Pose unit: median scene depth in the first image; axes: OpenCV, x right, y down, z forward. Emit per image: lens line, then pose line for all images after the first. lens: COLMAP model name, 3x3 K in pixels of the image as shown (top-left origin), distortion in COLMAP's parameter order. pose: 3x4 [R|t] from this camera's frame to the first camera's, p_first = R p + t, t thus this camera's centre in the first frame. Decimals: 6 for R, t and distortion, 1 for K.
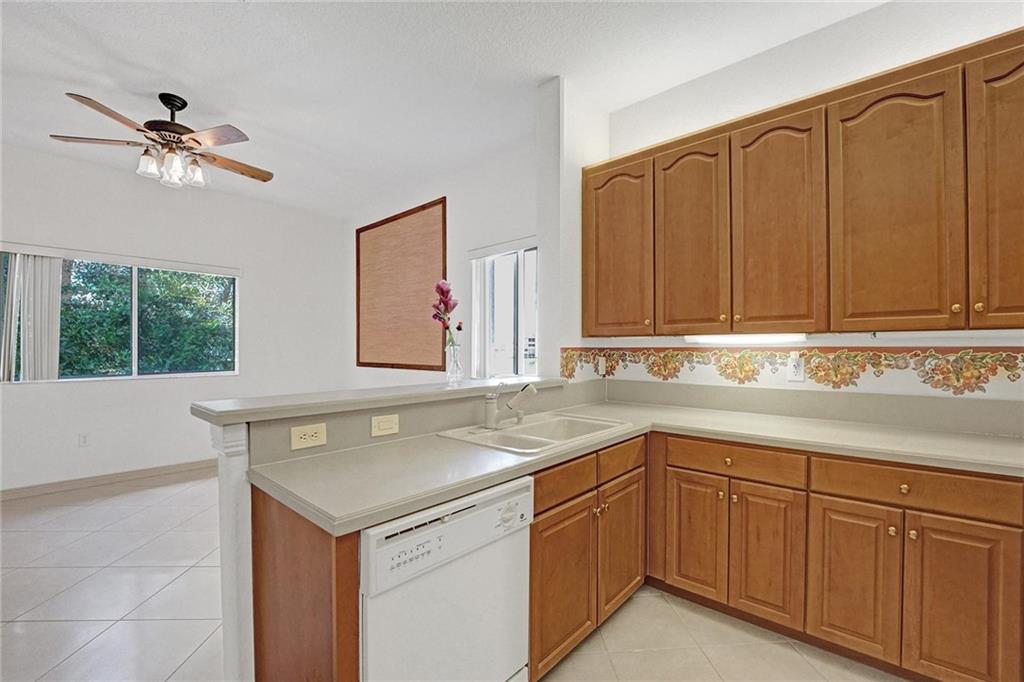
lens RADIAL K [[445.4, 0, 518.0], [0, 445.4, 348.1], [0, 0, 1]] dist [-0.023072, -0.000130]
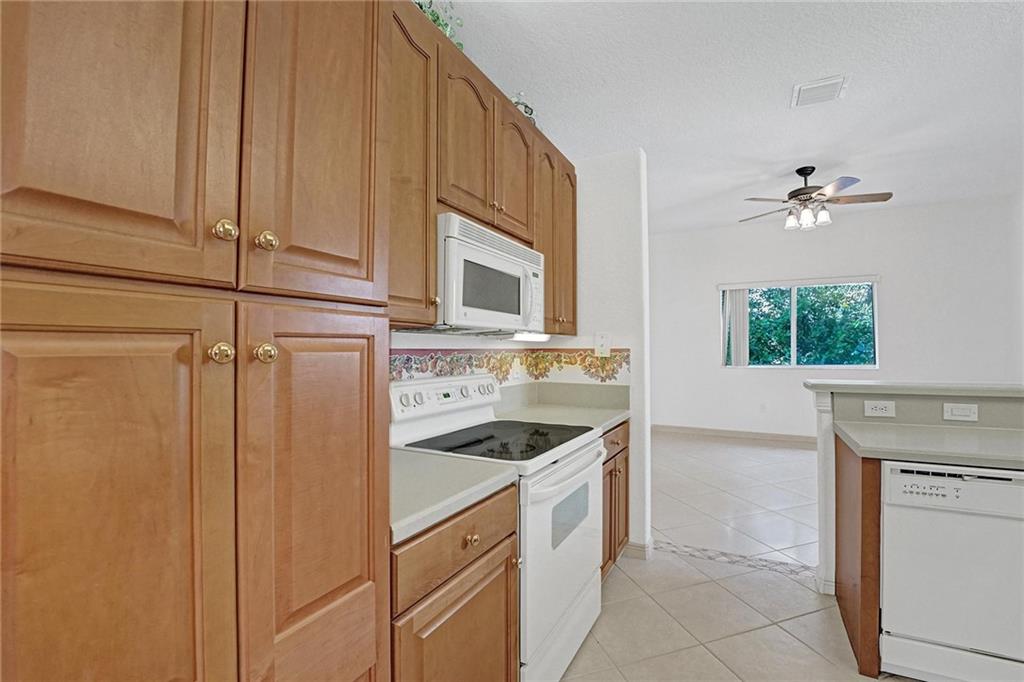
lens RADIAL K [[415.8, 0, 521.3], [0, 415.8, 344.0], [0, 0, 1]] dist [-0.017776, 0.000033]
pose [[0.239508, -0.010759, -0.970835, 0.180278], [0.008838, 0.999921, -0.008901, -0.001550], [0.970854, -0.006449, 0.239584, -0.142728]]
